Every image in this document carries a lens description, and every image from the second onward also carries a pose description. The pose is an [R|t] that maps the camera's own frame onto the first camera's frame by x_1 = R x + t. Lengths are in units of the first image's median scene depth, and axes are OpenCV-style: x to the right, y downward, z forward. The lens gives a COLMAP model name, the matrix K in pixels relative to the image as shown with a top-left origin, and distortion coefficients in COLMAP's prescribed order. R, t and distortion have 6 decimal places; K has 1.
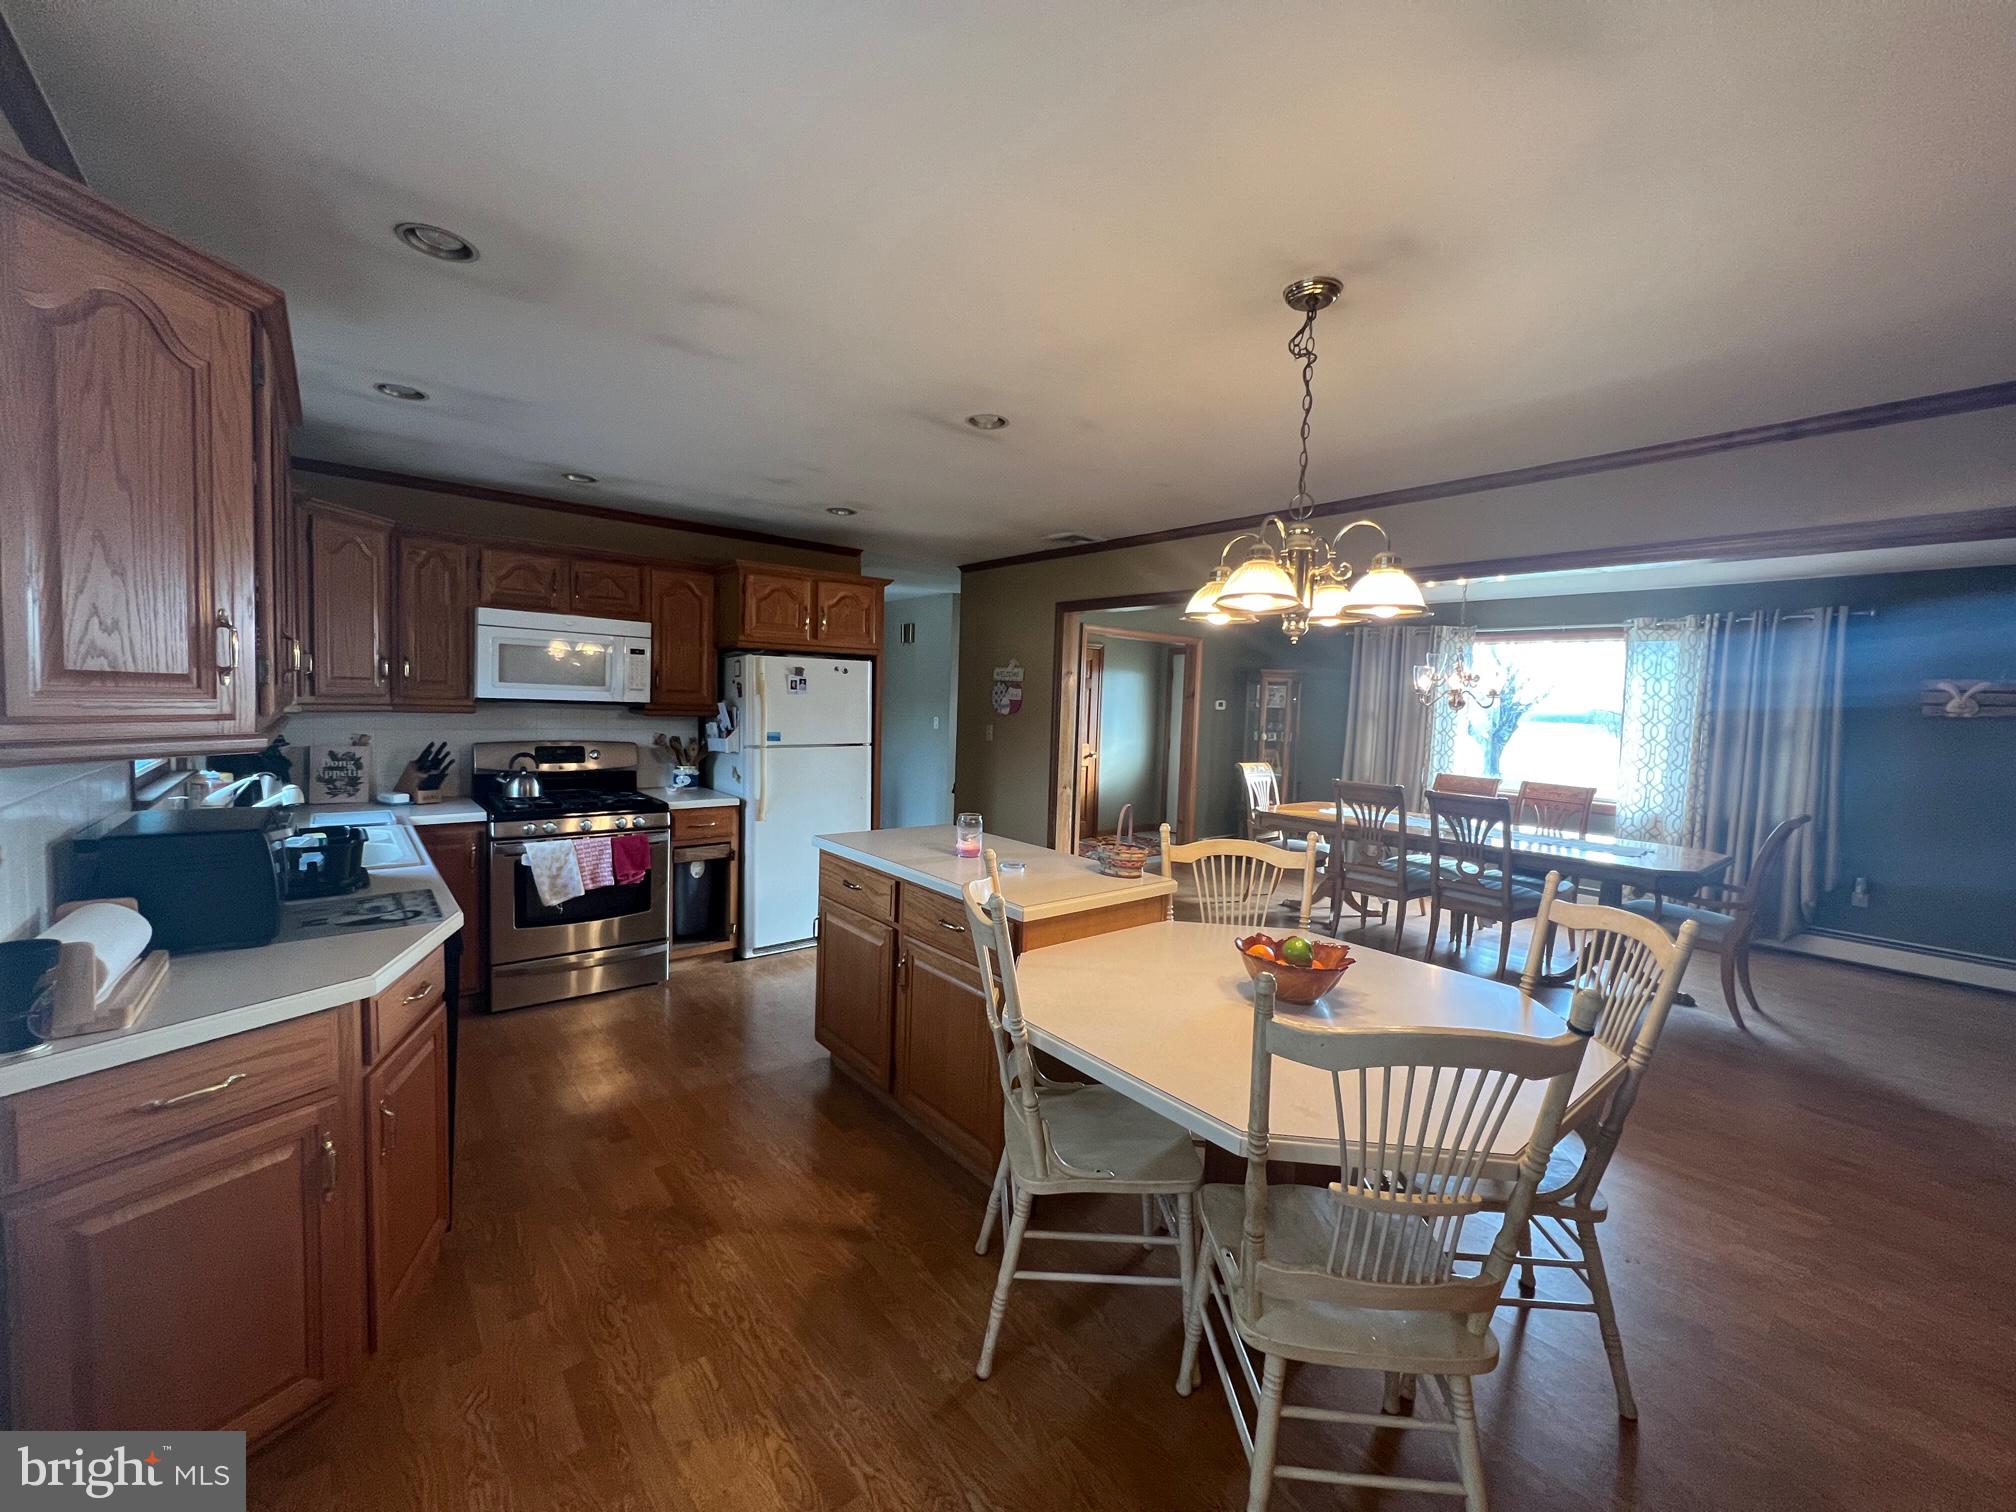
lens RADIAL K [[811.0, 0, 1000.2], [0, 811.0, 738.7], [0, 0, 1]] dist [0.000303, -0.000175]
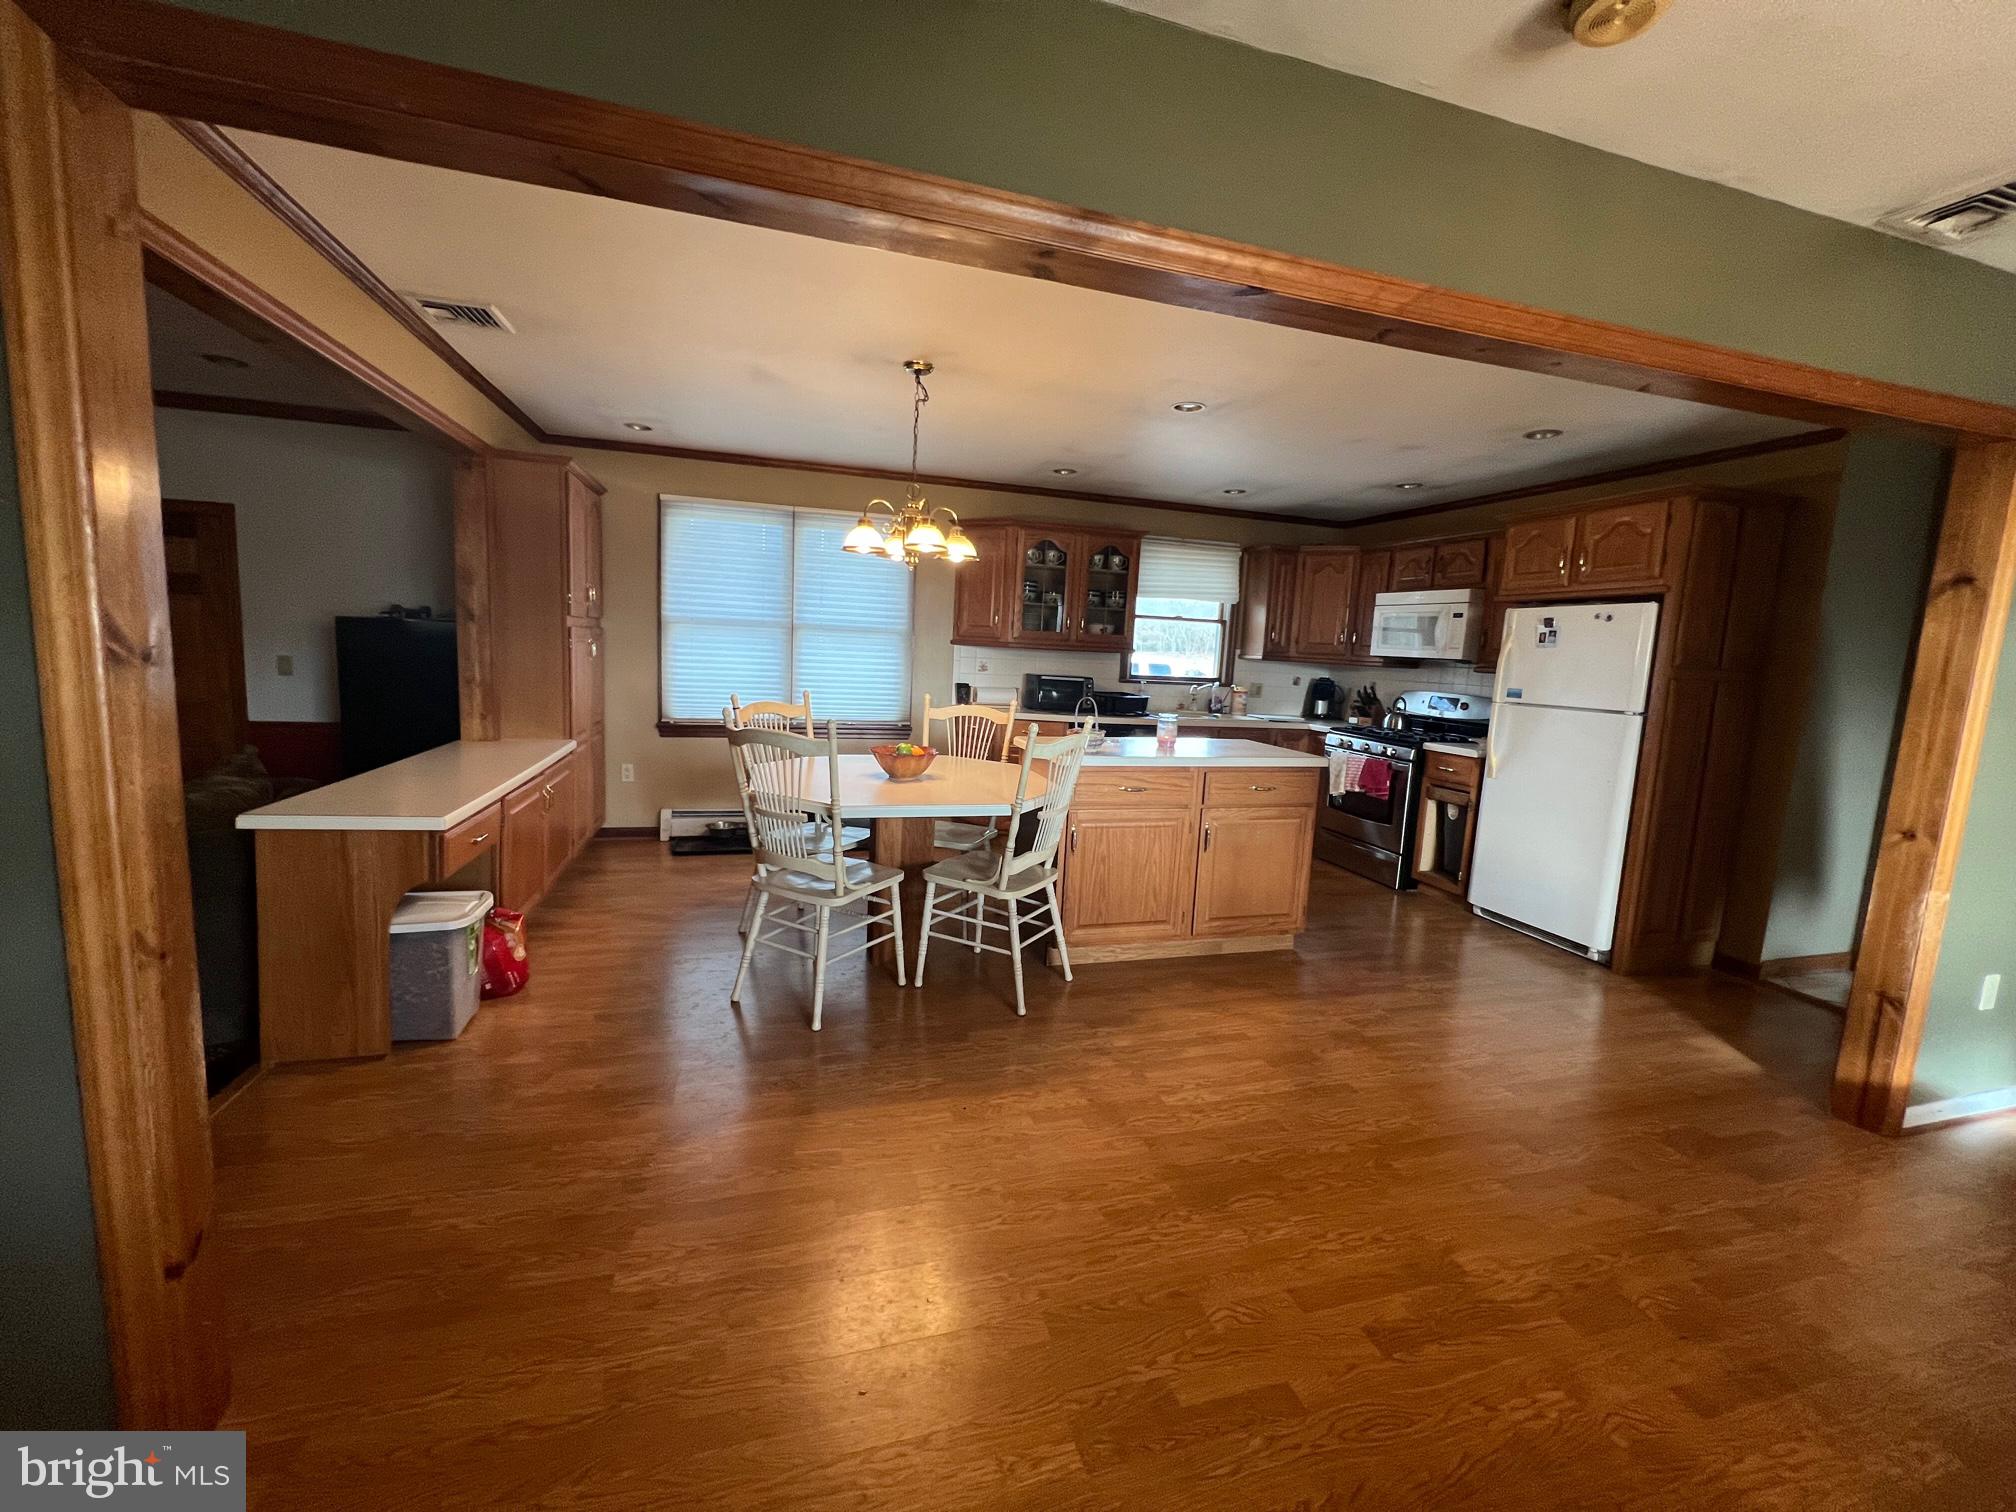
lens RADIAL K [[811.0, 0, 1002.6], [0, 811.0, 744.9], [0, 0, 1]] dist [0.000303, -0.000175]
pose [[-0.375926, 0.056856, -0.924904, 0.819540], [-0.114267, 0.987654, 0.107157, 0.023945], [0.919577, 0.145969, -0.364788, 0.792203]]
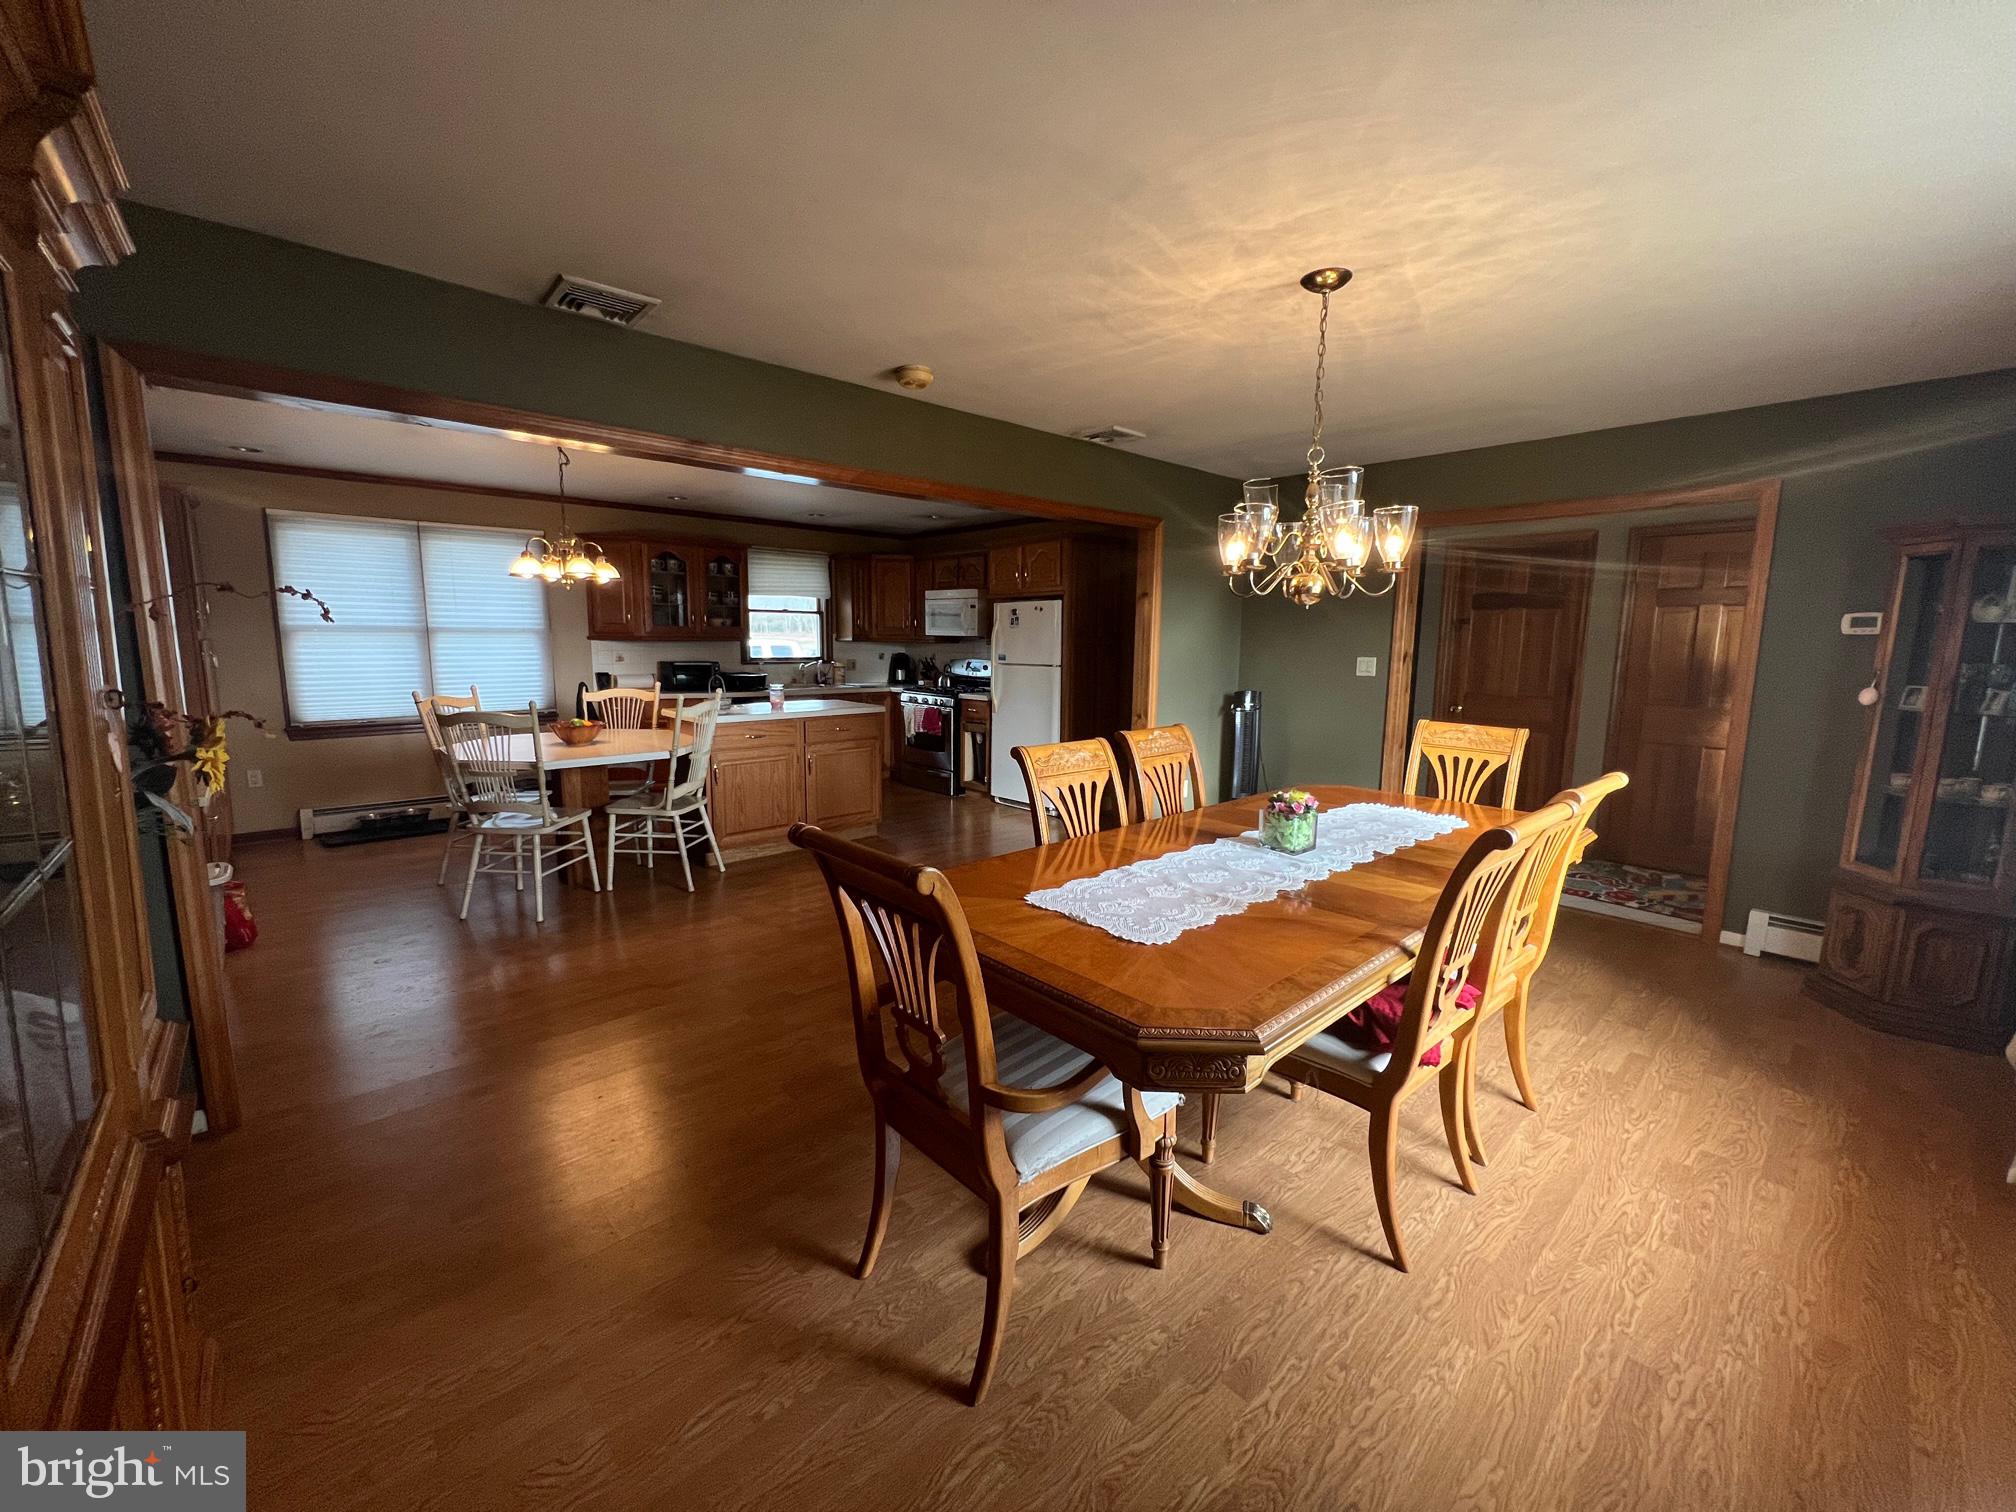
lens RADIAL K [[811.0, 0, 1005.9], [0, 811.0, 747.3], [0, 0, 1]] dist [0.000303, -0.000175]
pose [[0.063767, 0.100059, -0.992936, 1.202841], [-0.062567, 0.993404, 0.096088, 0.018372], [0.996002, 0.055998, 0.069607, 0.899847]]
